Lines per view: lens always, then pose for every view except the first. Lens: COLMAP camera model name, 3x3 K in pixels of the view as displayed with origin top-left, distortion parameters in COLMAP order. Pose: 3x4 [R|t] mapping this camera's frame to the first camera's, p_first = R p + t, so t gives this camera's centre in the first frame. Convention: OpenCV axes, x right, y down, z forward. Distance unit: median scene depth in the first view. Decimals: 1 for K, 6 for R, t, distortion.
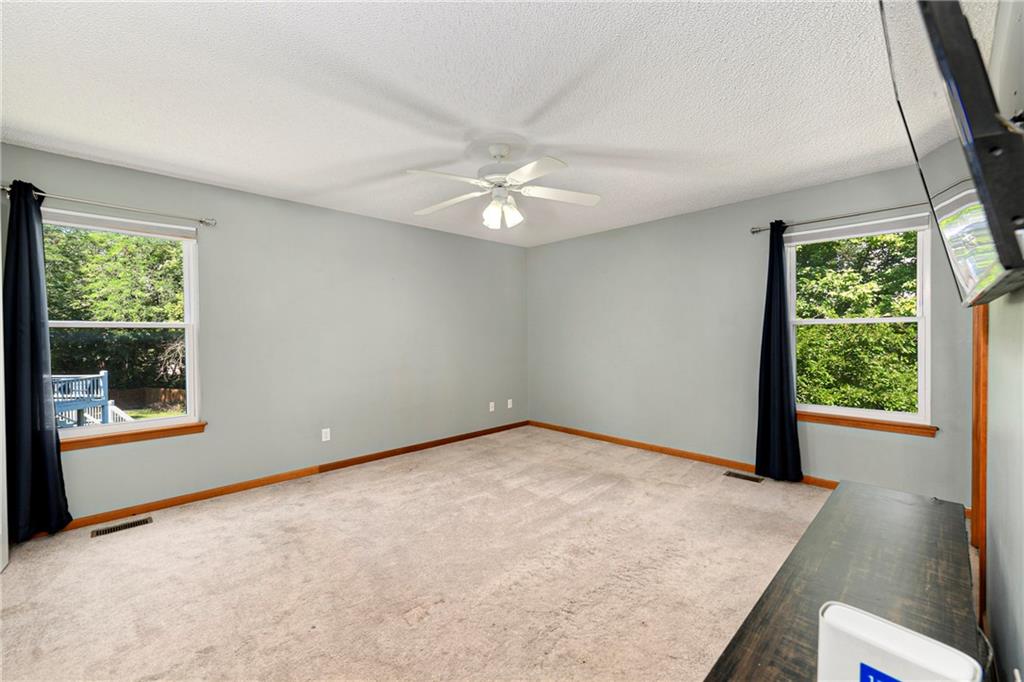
lens RADIAL K [[414.2, 0, 514.0], [0, 414.2, 330.0], [0, 0, 1]] dist [0.000043, -0.000366]
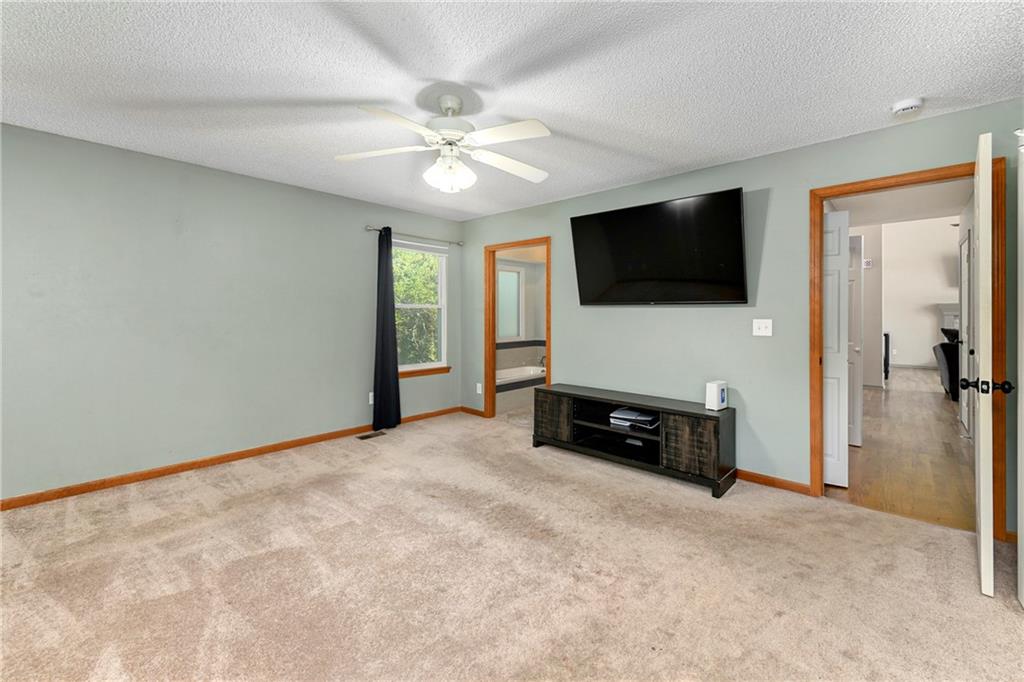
lens RADIAL K [[414.2, 0, 514.0], [0, 414.2, 330.0], [0, 0, 1]] dist [0.000043, -0.000366]
pose [[-0.001107, -0.047252, 0.998882, -0.641013], [-0.002997, 0.998879, 0.047249, -0.007134], [-0.999995, -0.002941, -0.001247, 0.608377]]
